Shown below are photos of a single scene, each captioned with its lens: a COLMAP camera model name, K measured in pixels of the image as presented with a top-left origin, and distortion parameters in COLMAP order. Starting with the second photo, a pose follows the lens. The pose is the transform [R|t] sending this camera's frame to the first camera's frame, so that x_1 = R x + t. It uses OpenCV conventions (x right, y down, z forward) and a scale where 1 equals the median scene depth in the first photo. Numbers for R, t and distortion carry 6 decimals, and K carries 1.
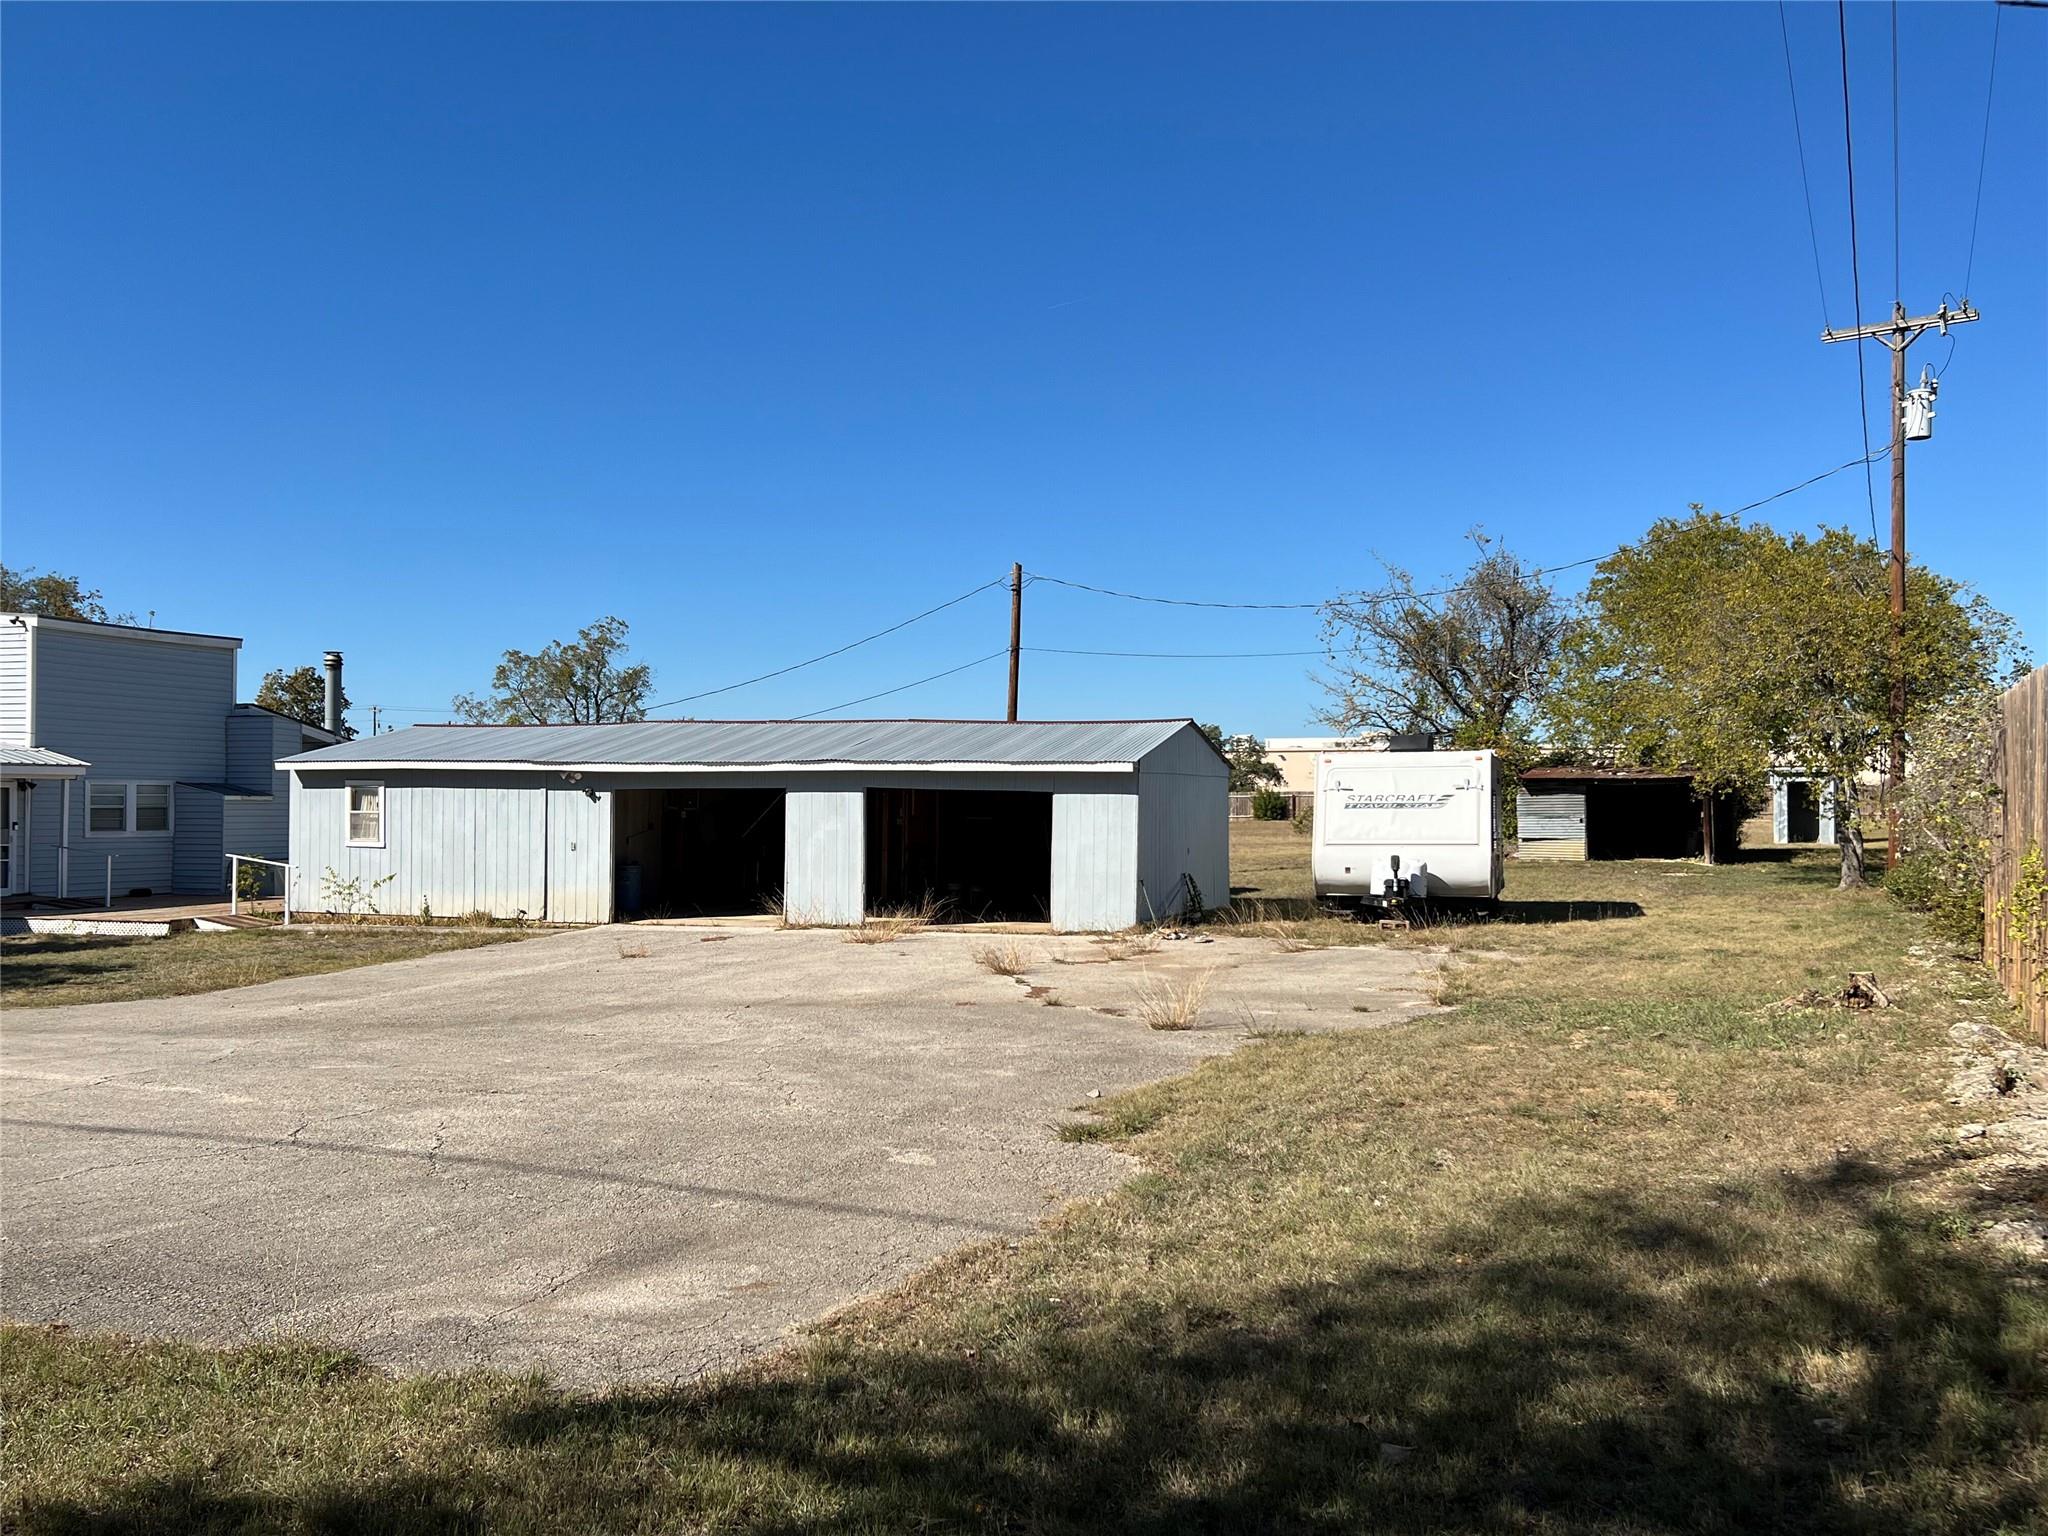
lens RADIAL K [[1635.2, 0, 1042.5], [0, 1635.2, 758.0], [0, 0, 1]] dist [0.080811, -0.102054]
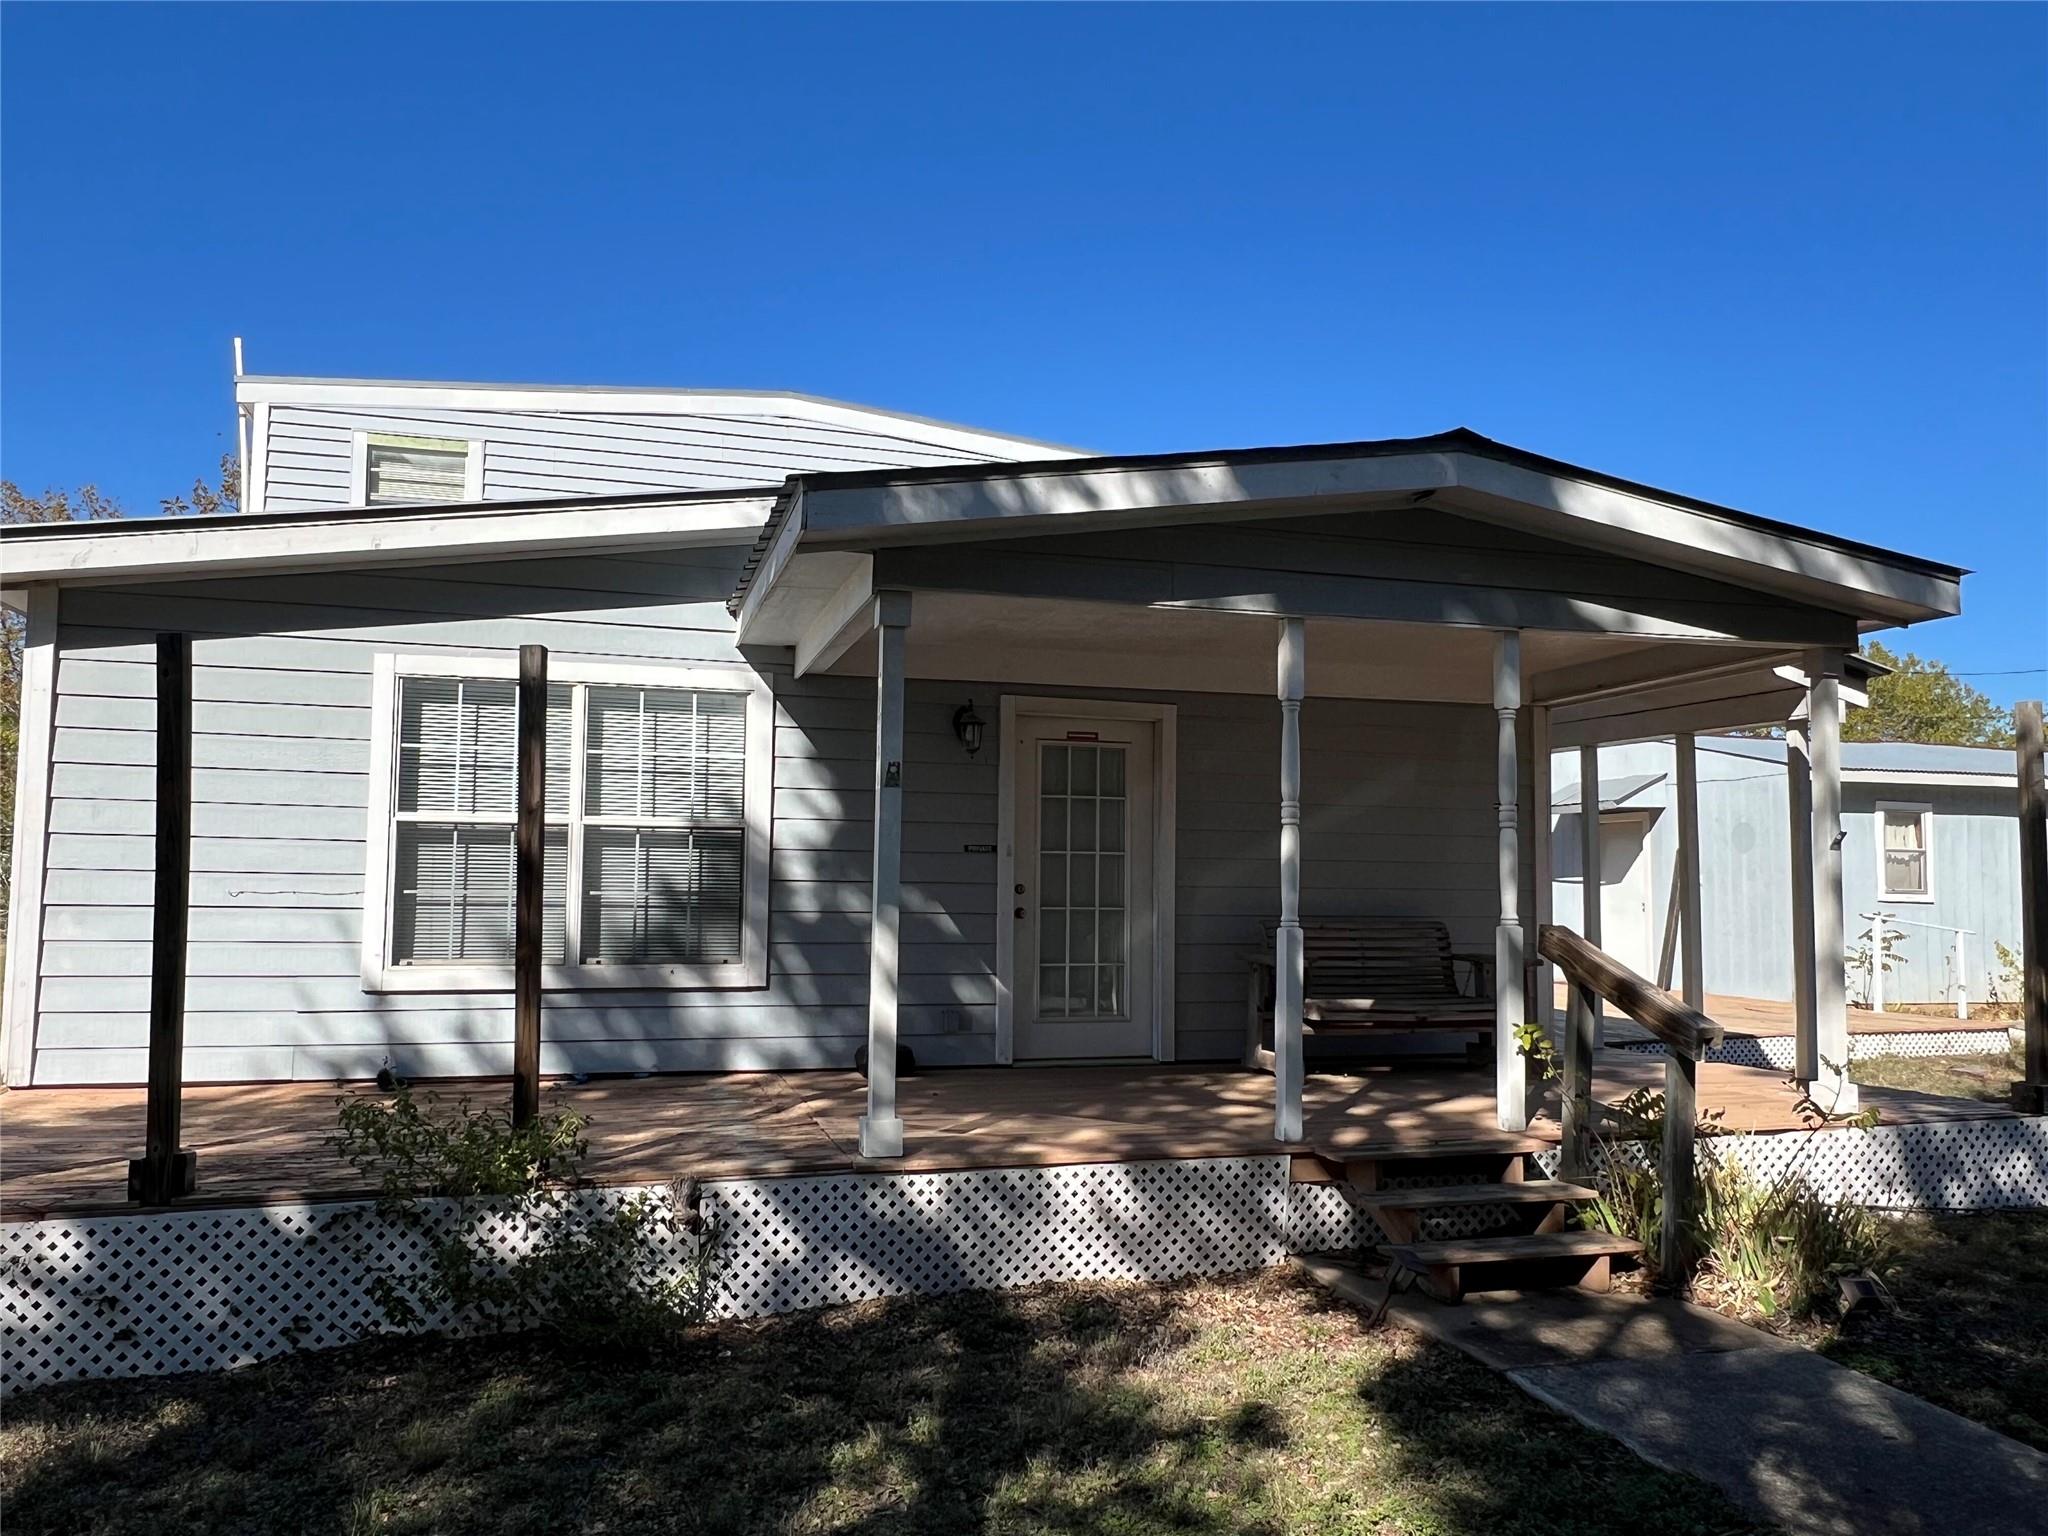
lens RADIAL K [[1453.1, 0, 1024.0], [0, 1453.1, 768.0], [0, 0, 1]] dist [-0.003323, -0.003451]
pose [[0.818356, 0.052904, 0.572271, -1.208342], [-0.025452, 0.998113, -0.055874, 0.048620], [-0.574147, 0.031159, 0.818159, 0.849145]]
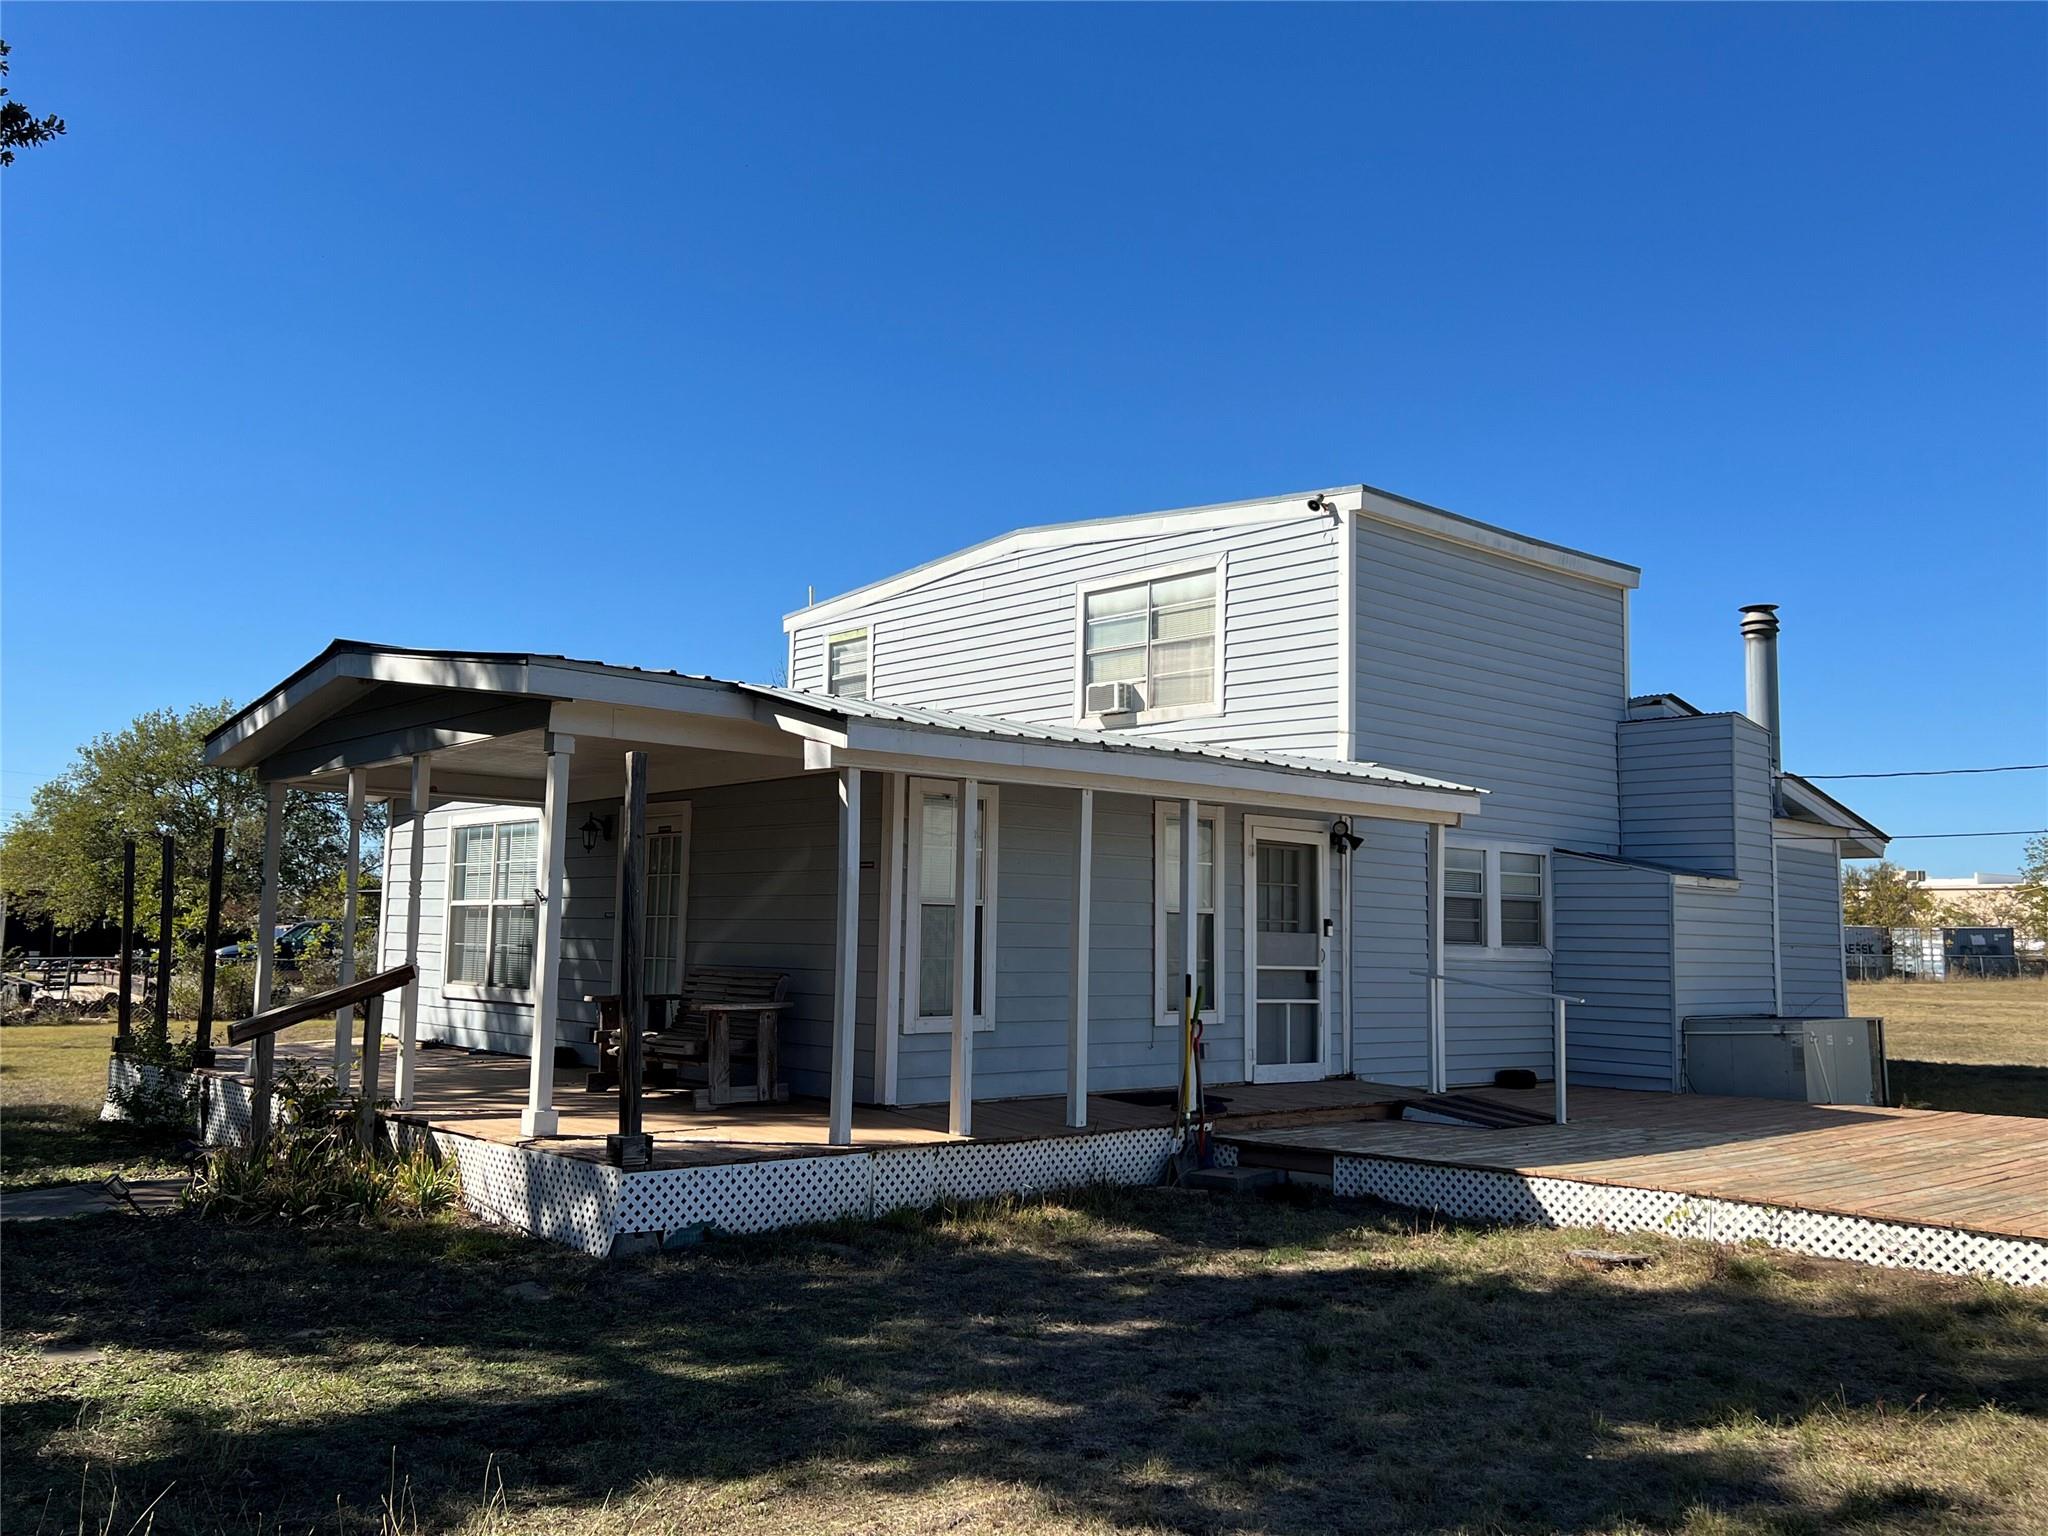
lens RADIAL K [[1670.0, 0, 1059.3], [0, 1670.0, 761.2], [0, 0, 1]] dist [0.080218, 0.001531]
pose [[0.878526, -0.035667, -0.476362, -0.587646], [-0.003652, 0.996678, -0.081360, 0.042176], [0.477681, 0.073216, 0.875477, 0.700453]]
